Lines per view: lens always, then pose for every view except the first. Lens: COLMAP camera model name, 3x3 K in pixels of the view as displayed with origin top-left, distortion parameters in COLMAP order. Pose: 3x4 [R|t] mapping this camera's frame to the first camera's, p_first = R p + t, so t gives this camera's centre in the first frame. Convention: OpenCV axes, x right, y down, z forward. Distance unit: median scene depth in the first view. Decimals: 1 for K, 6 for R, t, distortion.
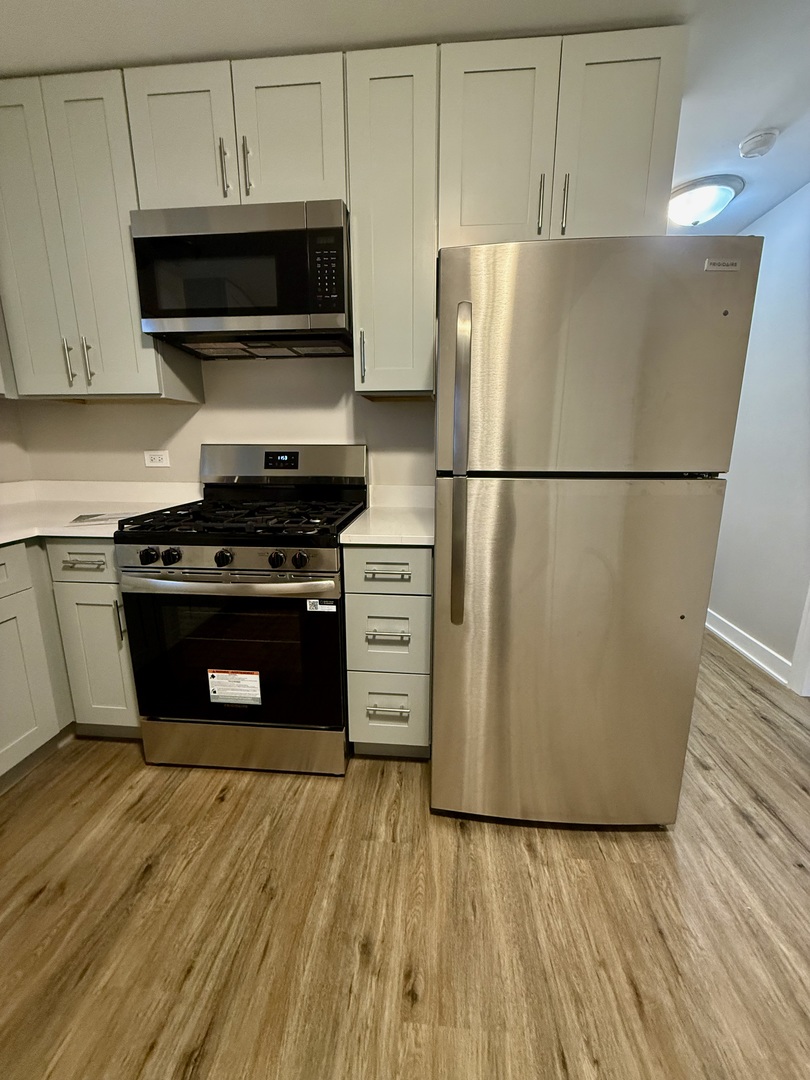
lens RADIAL K [[430.5, 0, 406.1], [0, 430.5, 536.7], [0, 0, 1]] dist [0.000751, 0.000018]
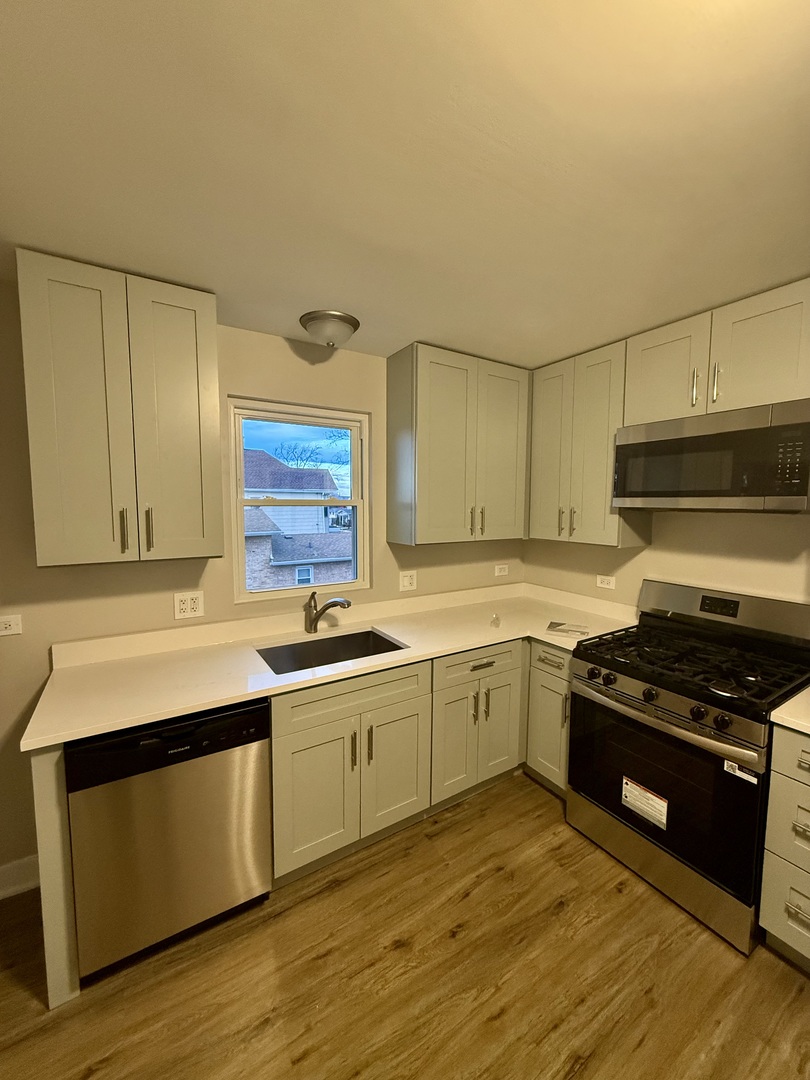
lens RADIAL K [[430.5, 0, 406.1], [0, 430.5, 536.7], [0, 0, 1]] dist [0.000751, 0.000018]
pose [[0.598831, 0.066419, -0.798116, 0.111949], [-0.174468, 0.983440, -0.049063, -0.201592], [0.781640, 0.168626, 0.600503, -0.357520]]
